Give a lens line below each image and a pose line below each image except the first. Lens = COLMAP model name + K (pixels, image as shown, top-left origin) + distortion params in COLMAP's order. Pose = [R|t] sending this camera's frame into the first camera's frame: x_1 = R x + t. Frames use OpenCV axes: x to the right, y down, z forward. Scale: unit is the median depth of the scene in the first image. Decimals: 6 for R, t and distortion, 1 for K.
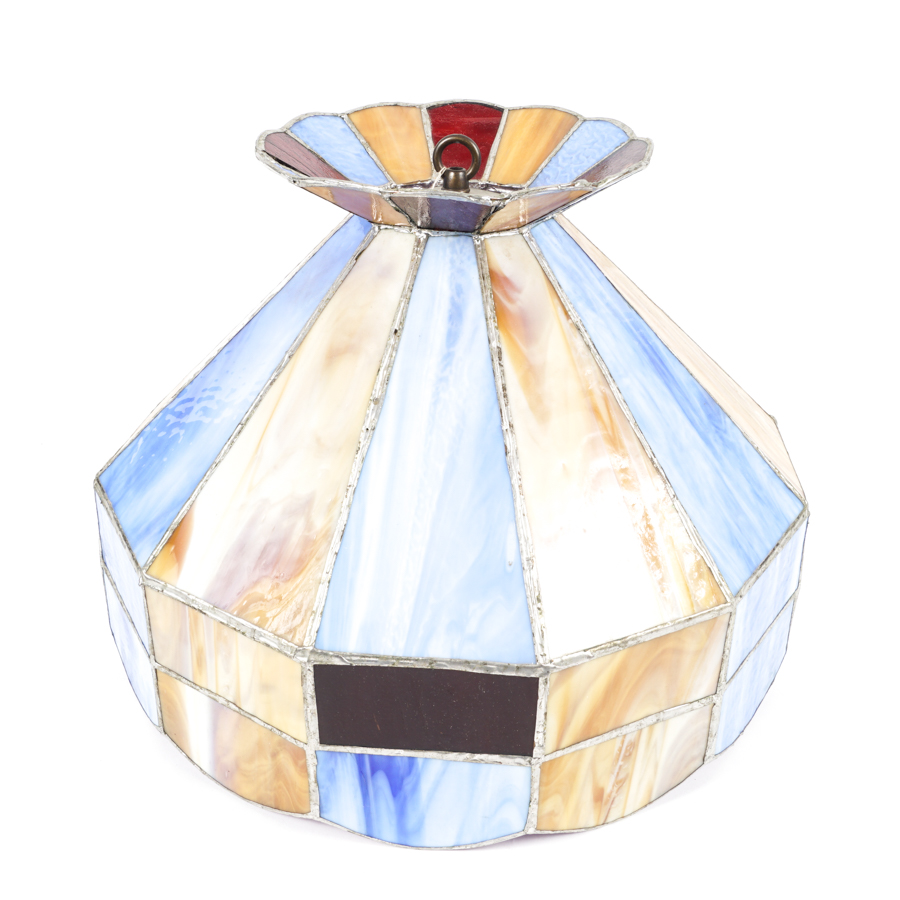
lens RADIAL K [[1241.9, 0, 450.0], [0, 1241.9, 450.0], [0, 0, 1]] dist [-0.013453, -0.055729]
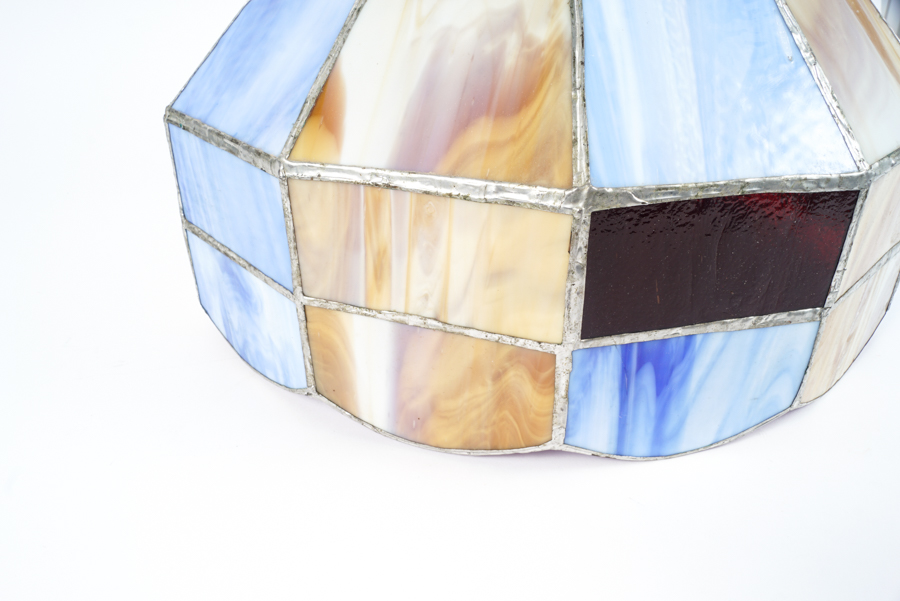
lens RADIAL K [[706.8, 0, 450.0], [0, 706.8, 300.5], [0, 0, 1]] dist [-0.095452, 0.002680]
pose [[0.962202, -0.161611, 0.219203, -0.255678], [0.156184, 0.986835, 0.041984, 0.176381], [-0.223103, -0.006161, 0.974776, 0.582173]]
